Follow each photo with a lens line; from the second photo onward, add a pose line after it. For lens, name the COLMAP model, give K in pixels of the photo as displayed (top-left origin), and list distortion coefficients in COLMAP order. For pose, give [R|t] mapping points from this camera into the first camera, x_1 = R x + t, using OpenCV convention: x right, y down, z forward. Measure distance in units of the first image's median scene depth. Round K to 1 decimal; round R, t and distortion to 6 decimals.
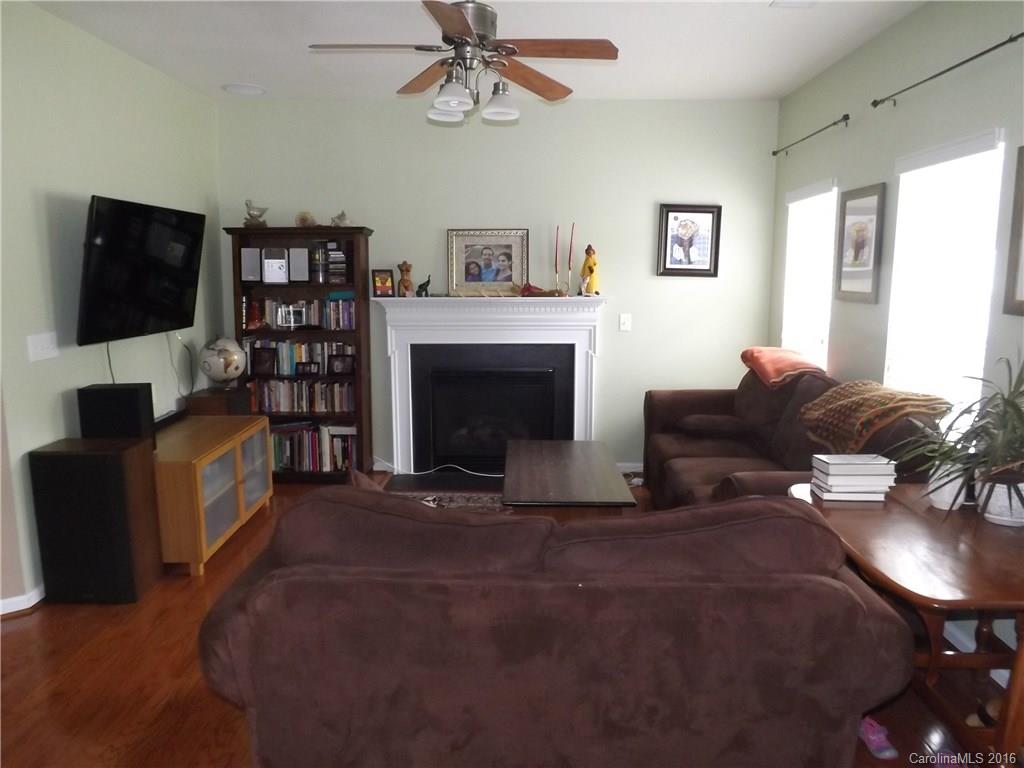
lens RADIAL K [[744.7, 0, 514.3], [0, 744.7, 388.0], [0, 0, 1]] dist [-0.061459, 0.024032]
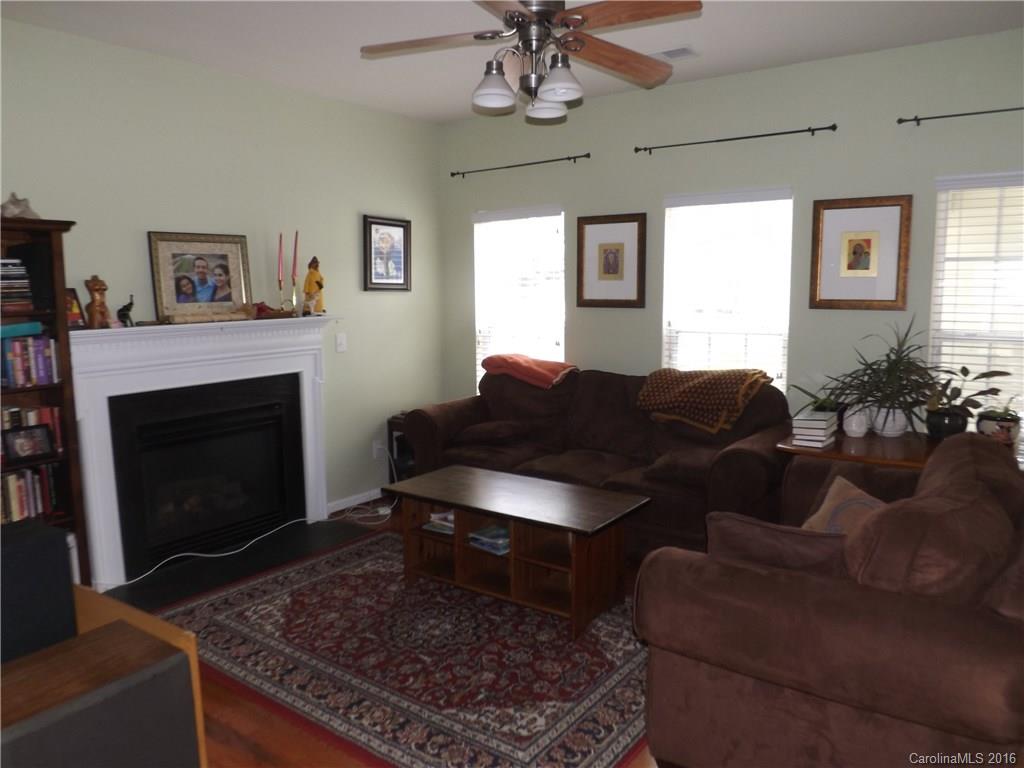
lens RADIAL K [[744.7, 0, 510.0], [0, 744.7, 385.1], [0, 0, 1]] dist [-0.061459, 0.024032]
pose [[0.568528, -0.114973, 0.814590, -0.484844], [0.138312, 0.989449, 0.043121, -0.048714], [-0.810954, 0.088153, 0.578432, 0.319693]]
